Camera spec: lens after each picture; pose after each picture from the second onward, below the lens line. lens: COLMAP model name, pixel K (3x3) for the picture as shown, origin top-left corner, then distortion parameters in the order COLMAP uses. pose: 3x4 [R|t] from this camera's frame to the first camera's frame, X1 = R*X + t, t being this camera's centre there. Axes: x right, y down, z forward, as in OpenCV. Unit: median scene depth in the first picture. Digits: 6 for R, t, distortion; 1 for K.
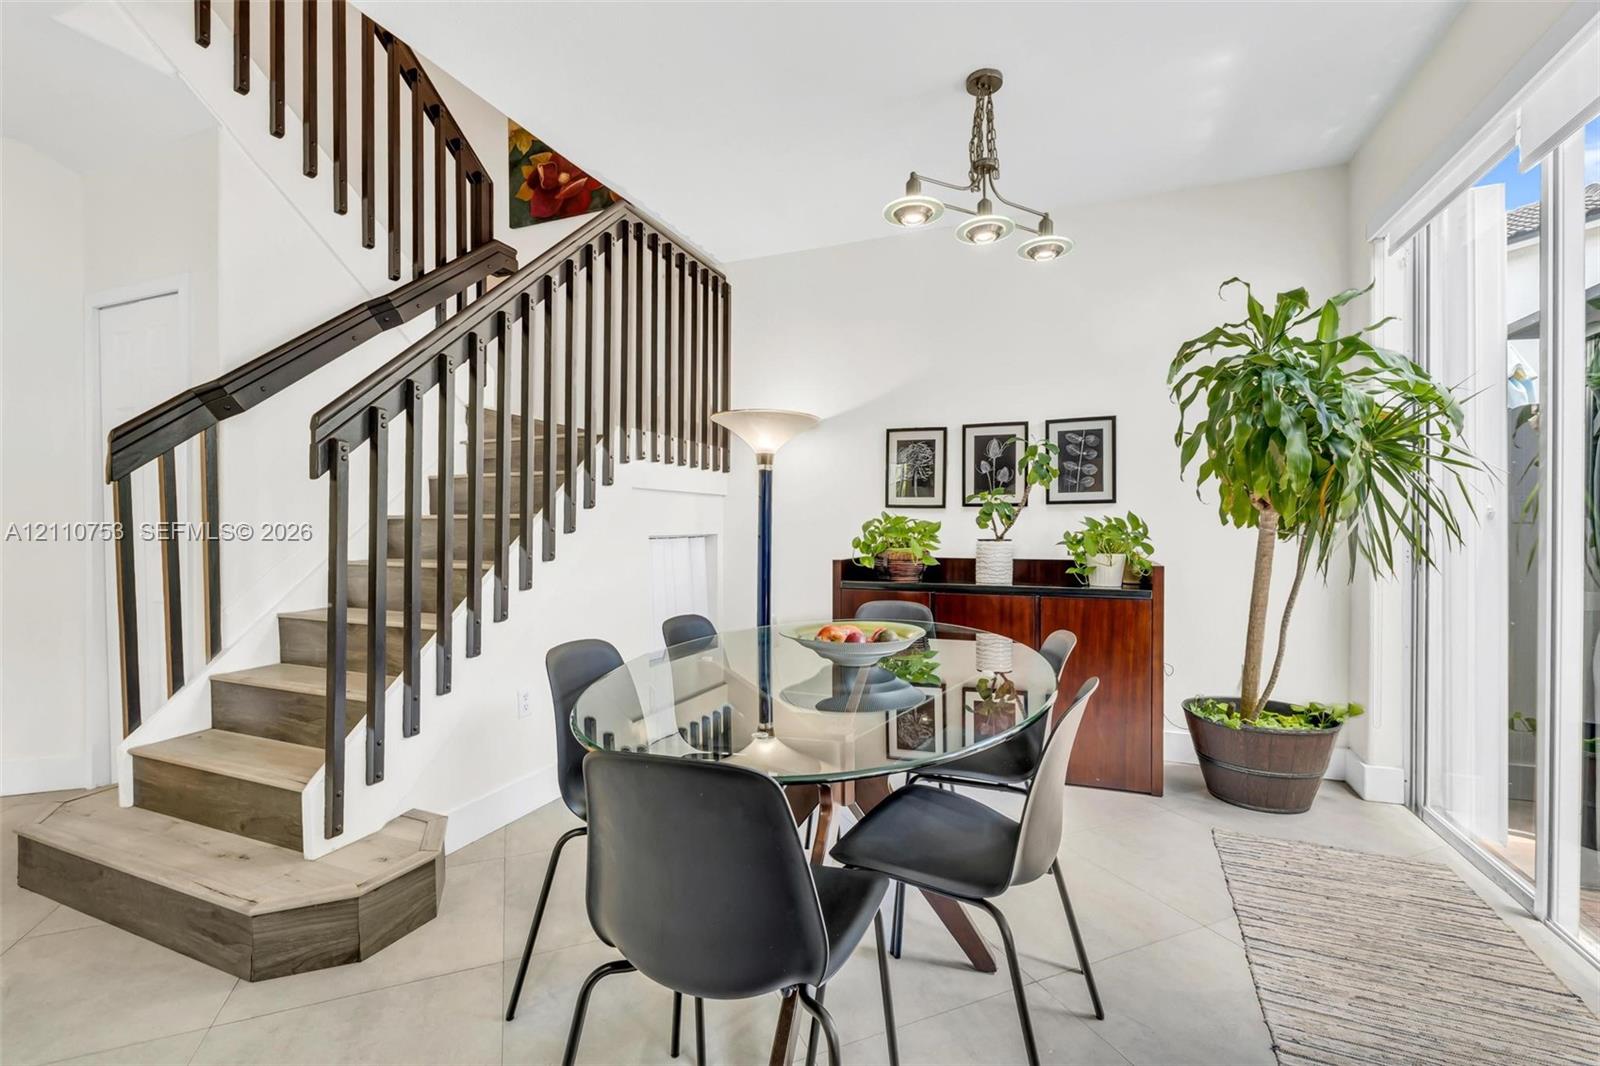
lens RADIAL K [[685.1, 0, 789.9], [0, 685.1, 529.9], [0, 0, 1]] dist [-0.002195, -0.000393]
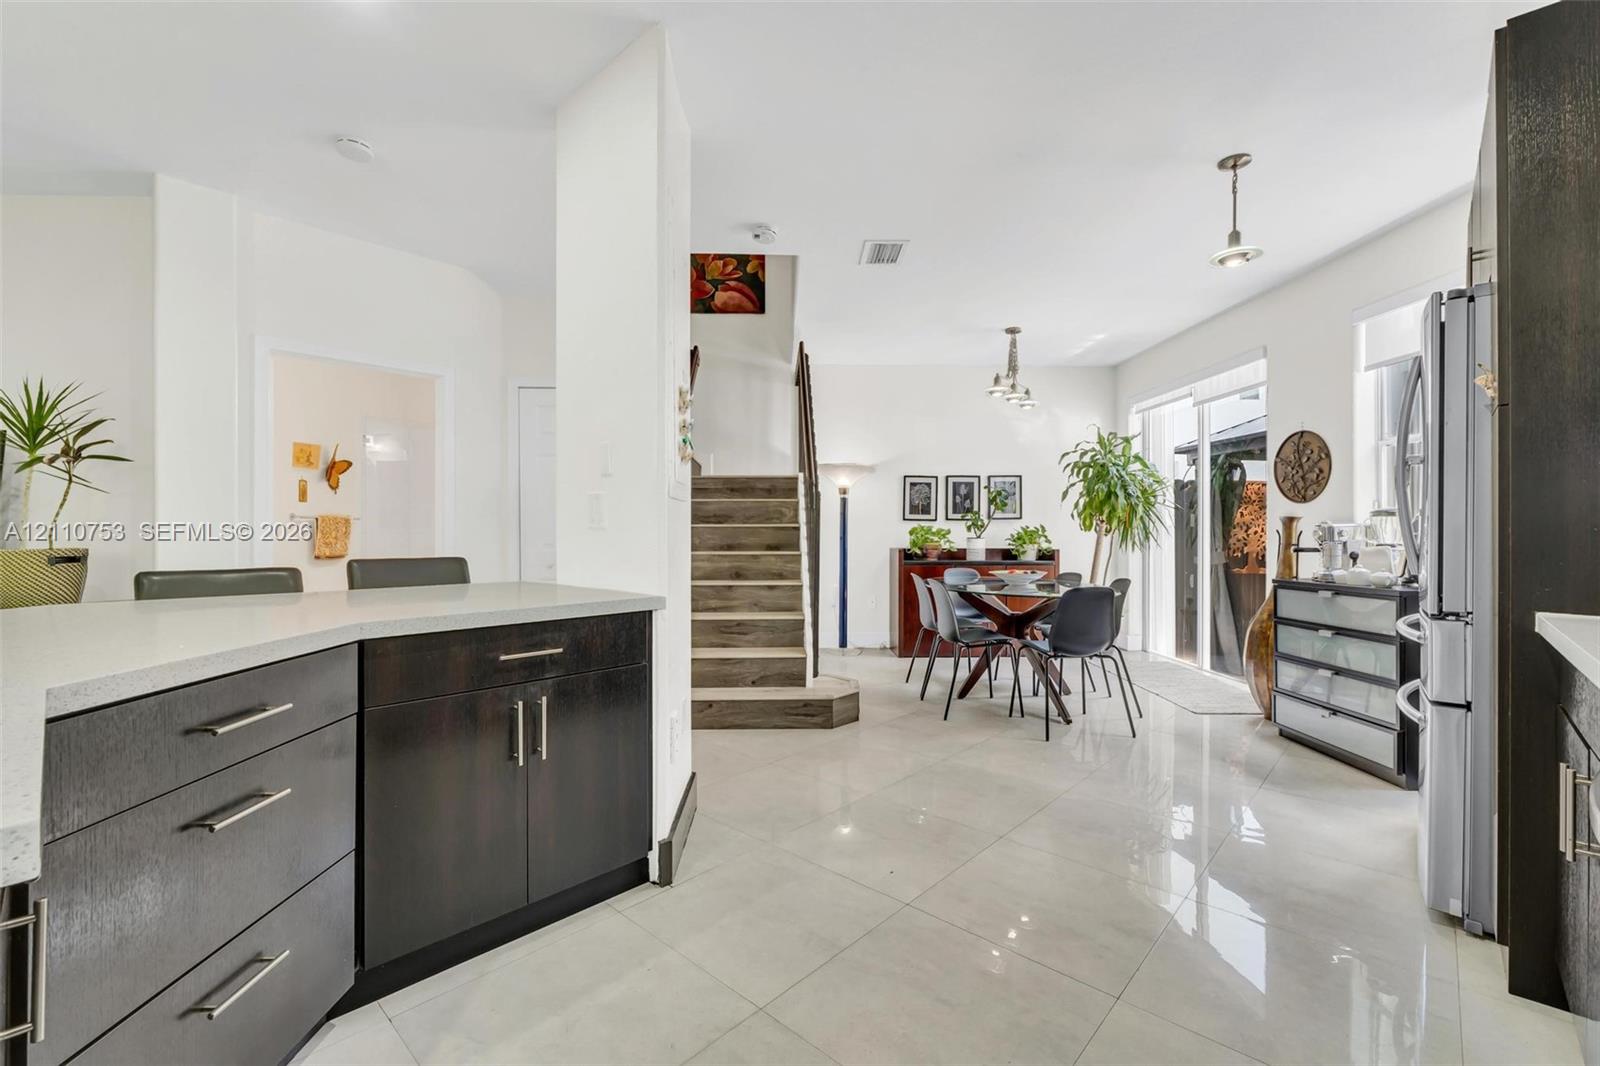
lens RADIAL K [[685.1, 0, 794.5], [0, 685.1, 544.6], [0, 0, 1]] dist [-0.002195, -0.000393]
pose [[0.911910, -0.009241, 0.410286, -0.901458], [0.003647, 0.999889, 0.014414, 0.002787], [-0.410374, -0.011648, 0.911843, -0.515614]]
